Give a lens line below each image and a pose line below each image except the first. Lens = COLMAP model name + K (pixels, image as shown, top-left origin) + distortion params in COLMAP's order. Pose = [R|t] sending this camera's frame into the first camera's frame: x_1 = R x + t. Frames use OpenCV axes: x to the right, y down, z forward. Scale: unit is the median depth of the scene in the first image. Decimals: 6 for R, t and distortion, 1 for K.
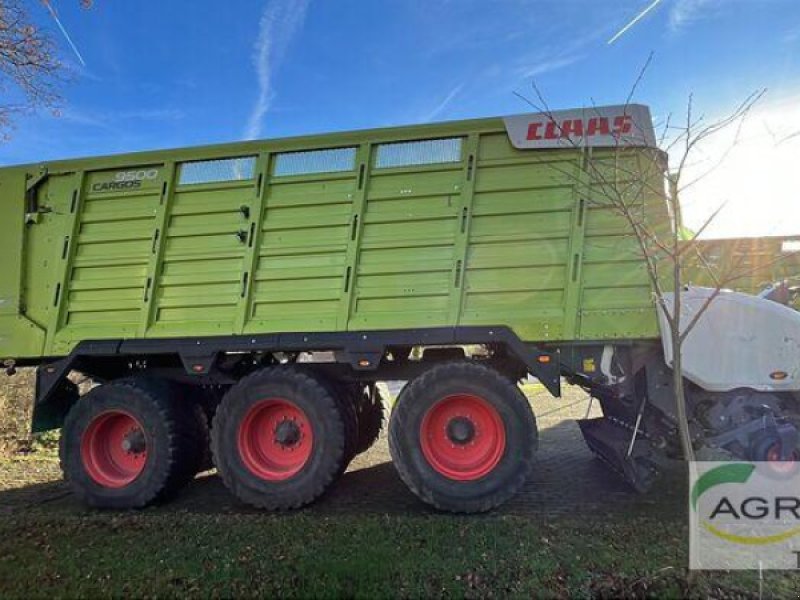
lens RADIAL K [[342.9, 0, 388.8], [0, 342.9, 326.2], [0, 0, 1]] dist [-0.012263, -0.000411]
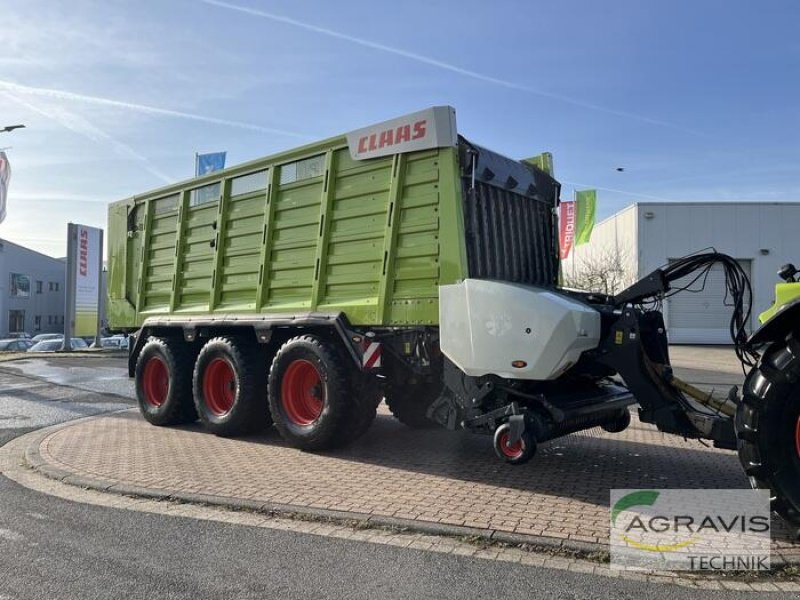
lens RADIAL K [[342.9, 0, 388.8], [0, 342.9, 326.2], [0, 0, 1]] dist [-0.012263, -0.000411]
pose [[0.941323, 0.030103, -0.336161, 0.838460], [-0.008688, 0.997846, 0.065029, -0.028752], [0.337395, -0.058293, 0.939557, -0.090065]]
